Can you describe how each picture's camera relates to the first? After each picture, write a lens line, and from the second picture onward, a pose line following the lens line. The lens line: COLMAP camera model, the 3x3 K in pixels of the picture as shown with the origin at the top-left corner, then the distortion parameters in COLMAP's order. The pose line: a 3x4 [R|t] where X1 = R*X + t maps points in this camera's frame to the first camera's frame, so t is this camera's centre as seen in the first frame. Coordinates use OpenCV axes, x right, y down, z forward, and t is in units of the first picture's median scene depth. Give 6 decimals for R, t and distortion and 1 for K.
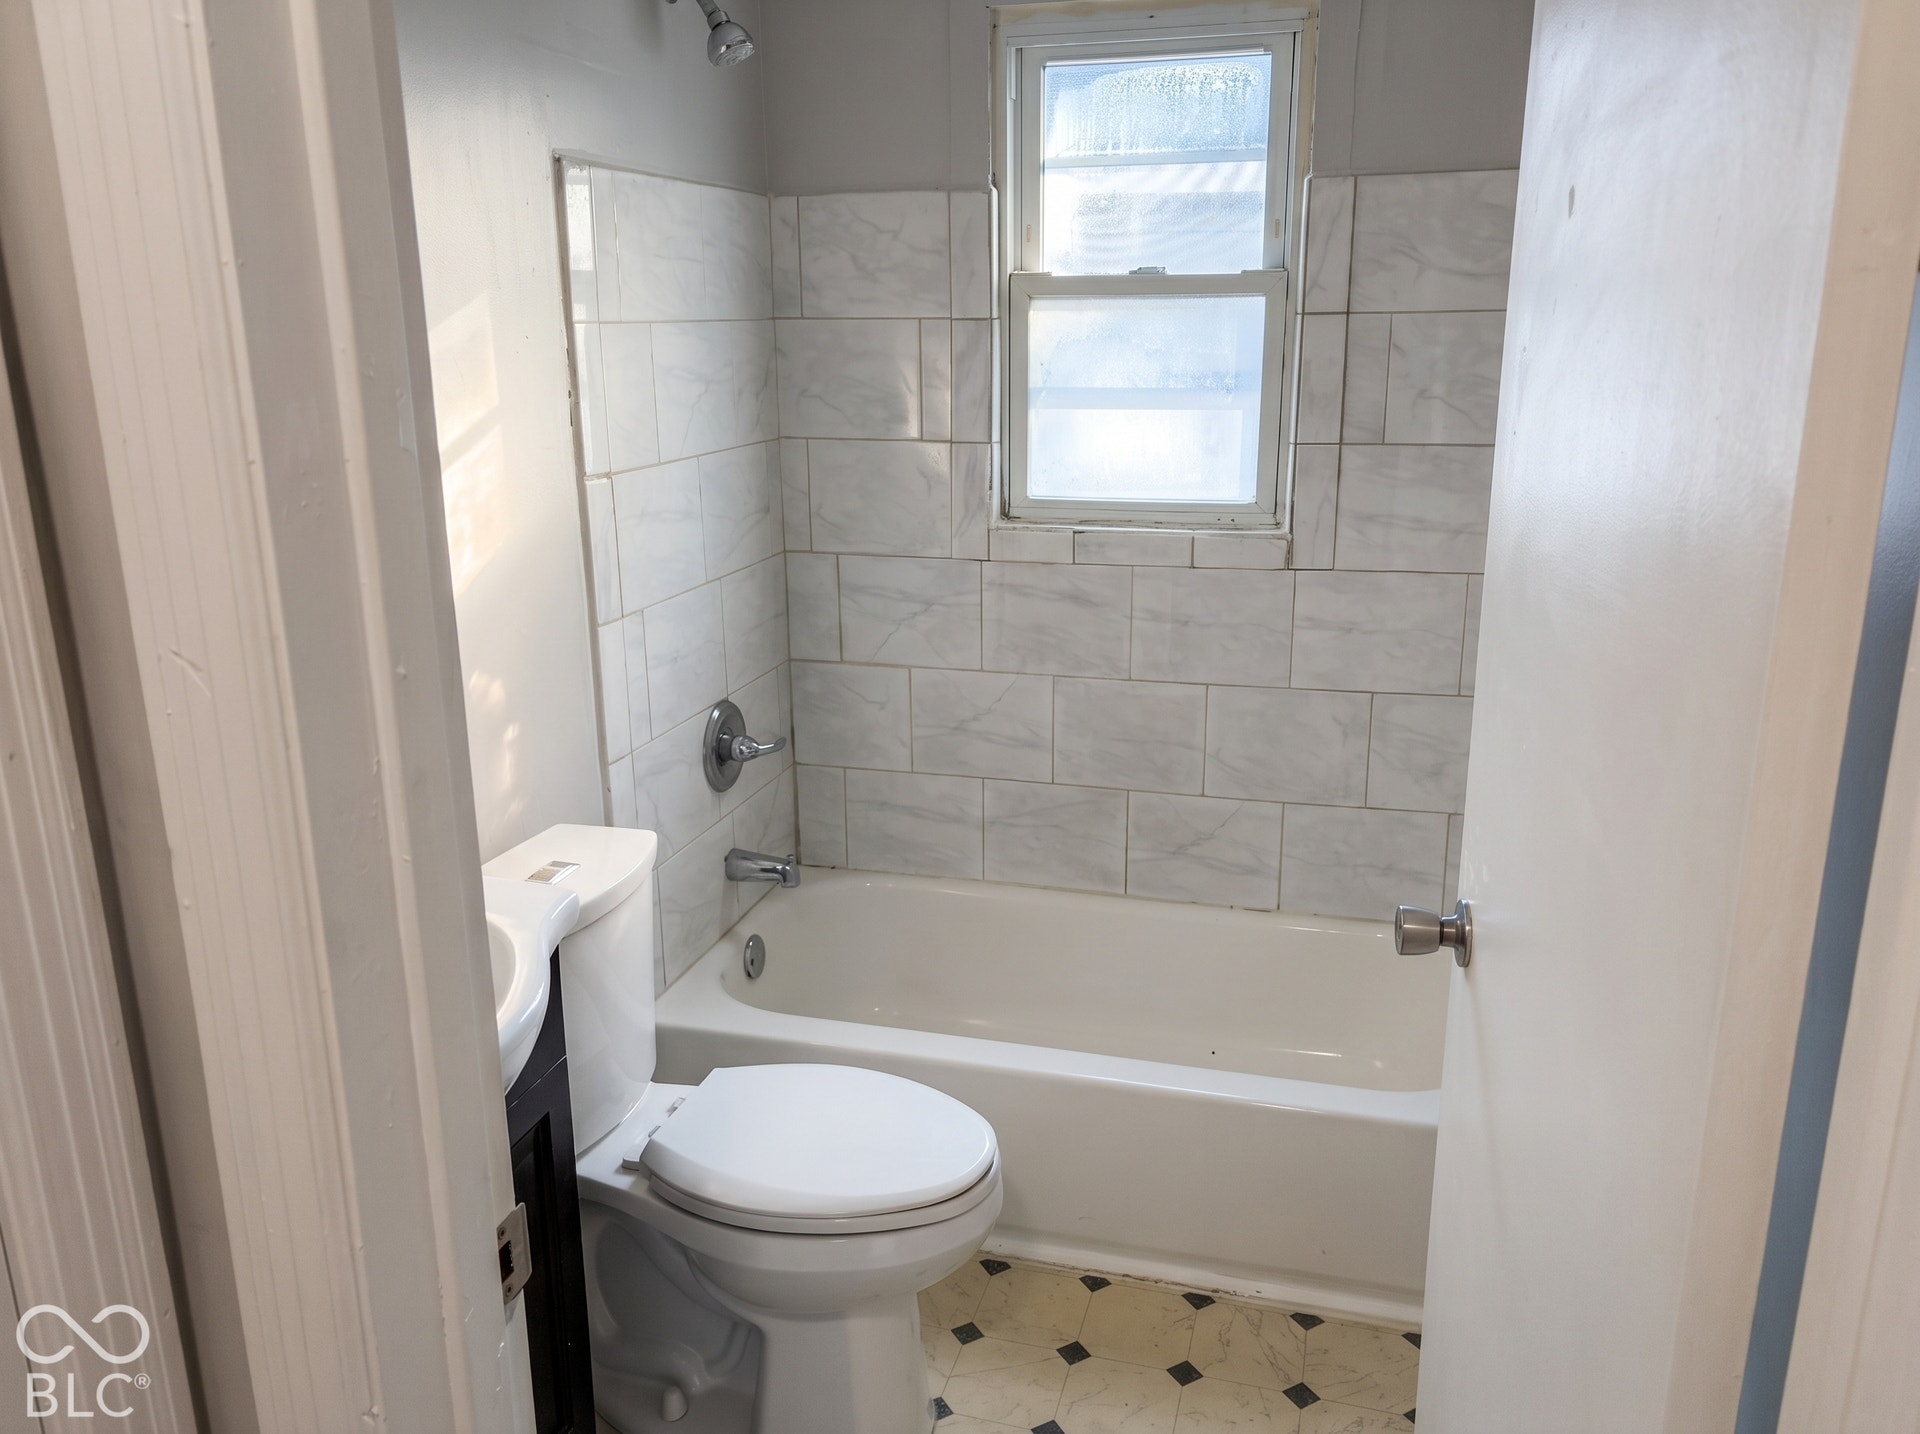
lens RADIAL K [[1458.1, 0, 986.8], [0, 1458.1, 731.7], [0, 0, 1]] dist [0.047425, -0.042986]
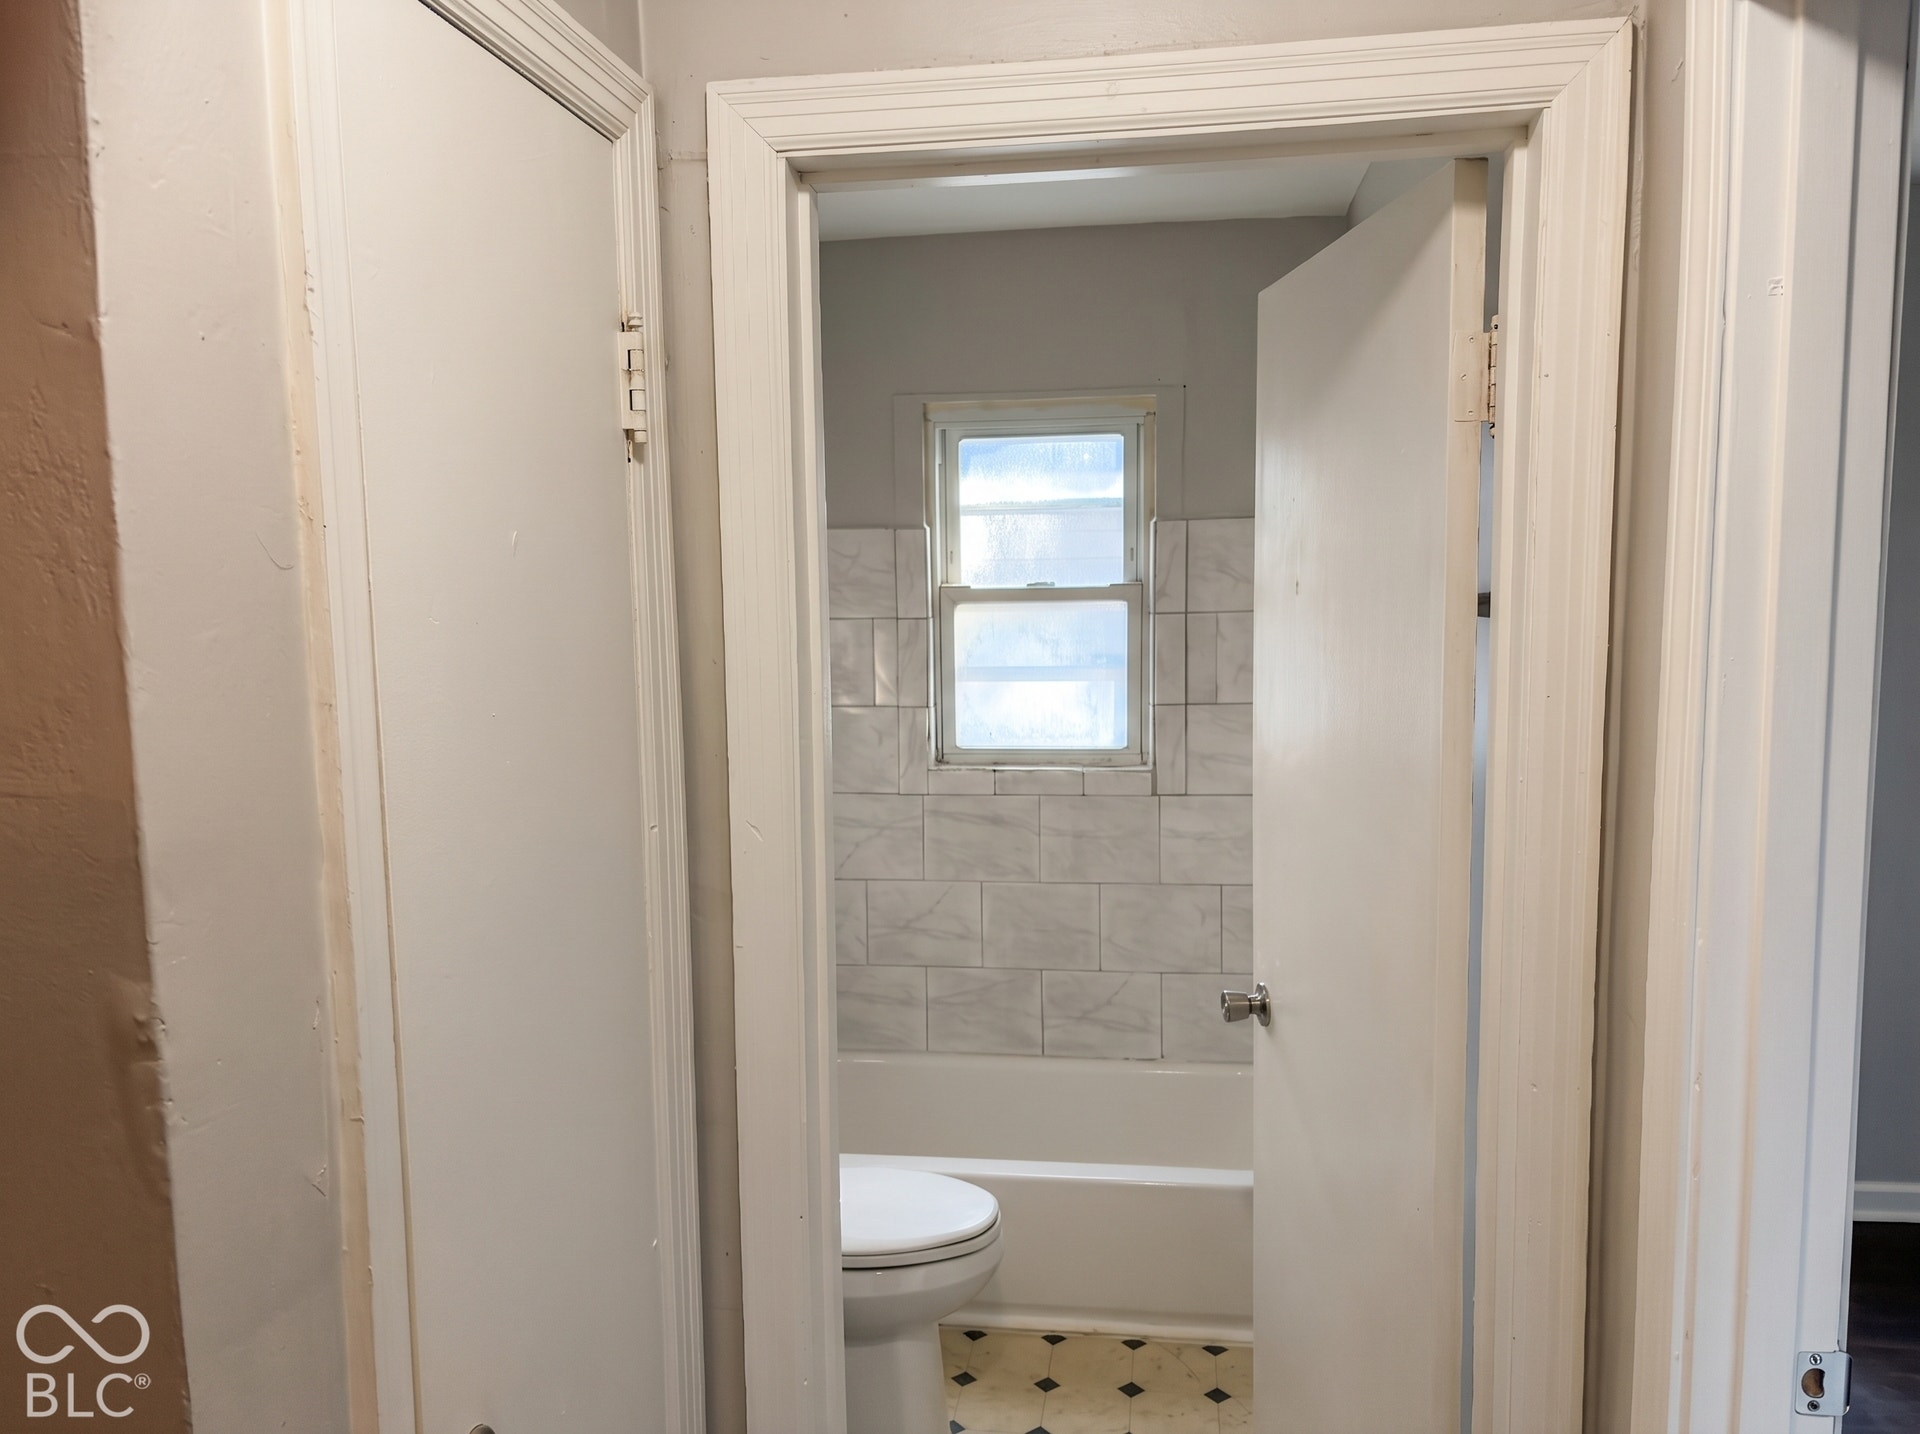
lens RADIAL K [[1458.1, 0, 959.4], [0, 1458.1, 719.8], [0, 0, 1]] dist [0.047425, -0.042986]
pose [[0.993811, -0.022495, 0.108787, -0.116139], [0.040974, 0.984463, -0.170742, 0.042351], [-0.103256, 0.174143, 0.979292, -0.307952]]
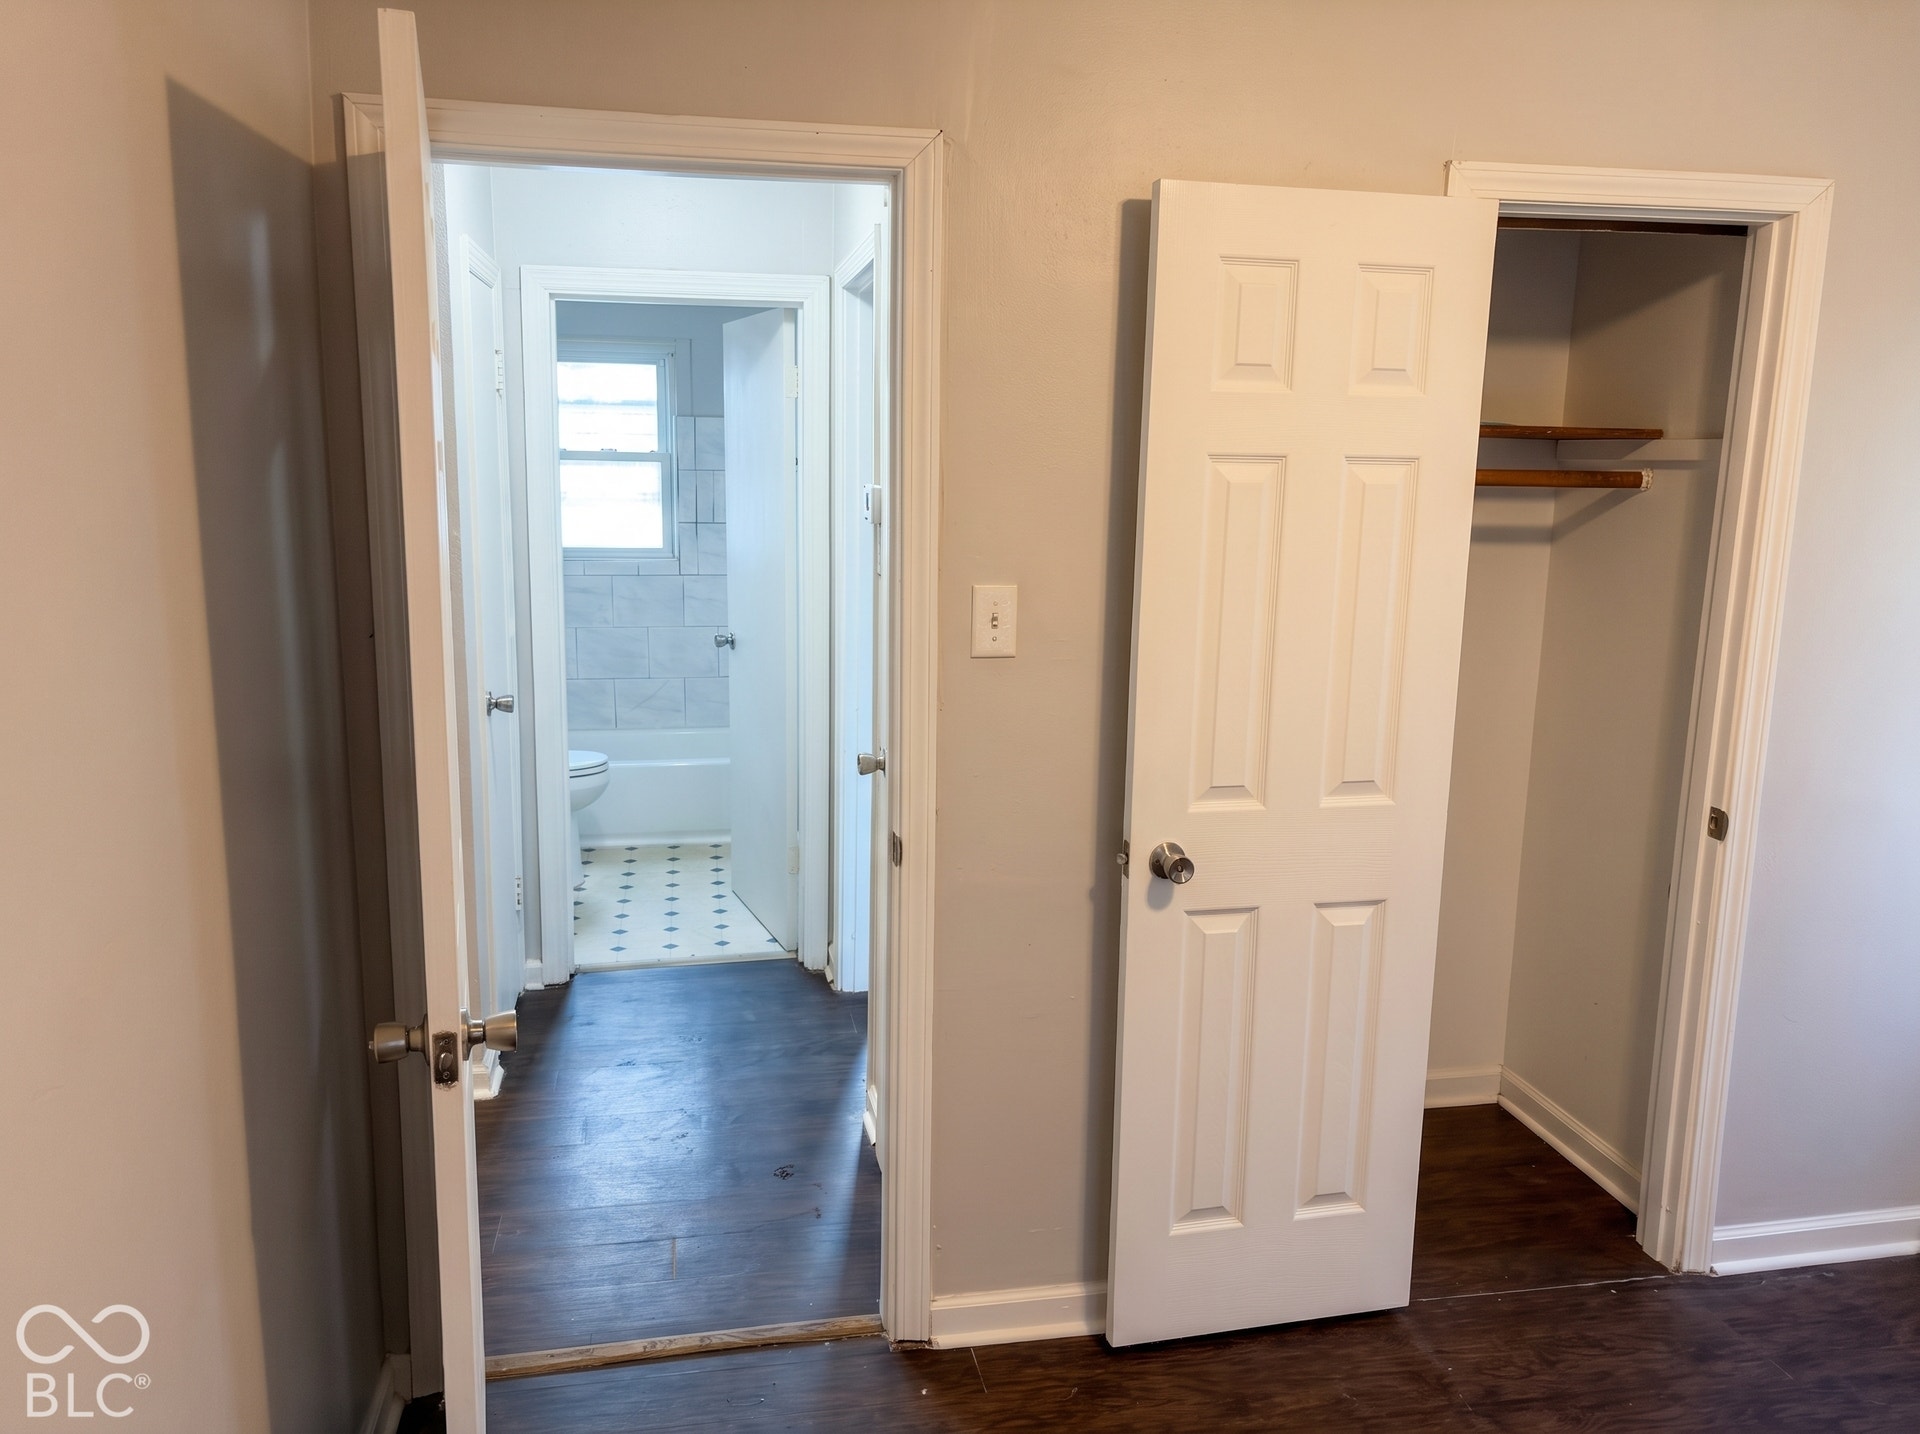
lens RADIAL K [[1458.1, 0, 969.3], [0, 1458.1, 714.2], [0, 0, 1]] dist [0.047425, -0.042986]
pose [[0.902231, -0.058725, 0.427236, -0.381449], [0.097658, 0.992771, -0.069774, 0.312264], [-0.420050, 0.104676, 0.901444, -1.260844]]
